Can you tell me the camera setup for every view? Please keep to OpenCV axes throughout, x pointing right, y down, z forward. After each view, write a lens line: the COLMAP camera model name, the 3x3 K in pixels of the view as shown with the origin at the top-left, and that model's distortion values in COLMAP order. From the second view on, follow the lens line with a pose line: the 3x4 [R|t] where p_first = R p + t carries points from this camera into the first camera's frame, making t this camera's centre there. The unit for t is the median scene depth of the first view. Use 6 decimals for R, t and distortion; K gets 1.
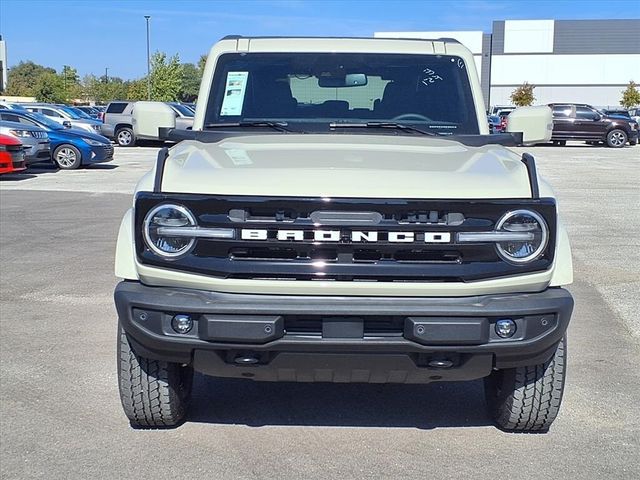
lens RADIAL K [[1034.5, 0, 324.5], [0, 1034.5, 234.1], [0, 0, 1]] dist [0.157339, 0.000000]
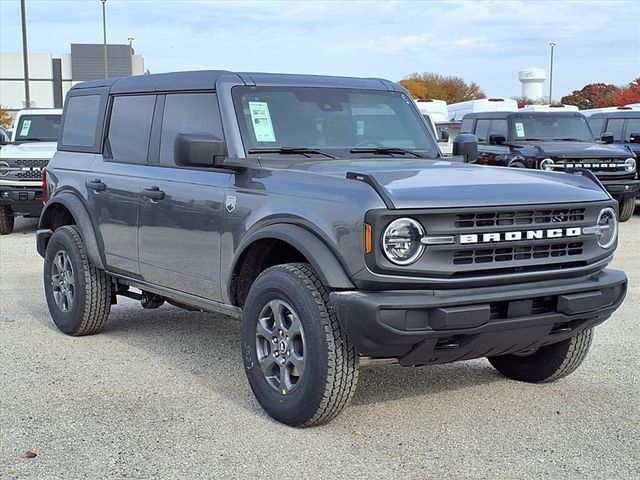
lens RADIAL K [[1068.6, 0, 317.5], [0, 1068.6, 239.5], [0, 0, 1]] dist [0.115700, 0.000000]
pose [[0.819603, -0.065931, 0.569125, -0.932194], [0.077116, 0.997012, 0.004444, -0.018220], [-0.567718, 0.040247, 0.822239, 0.064555]]
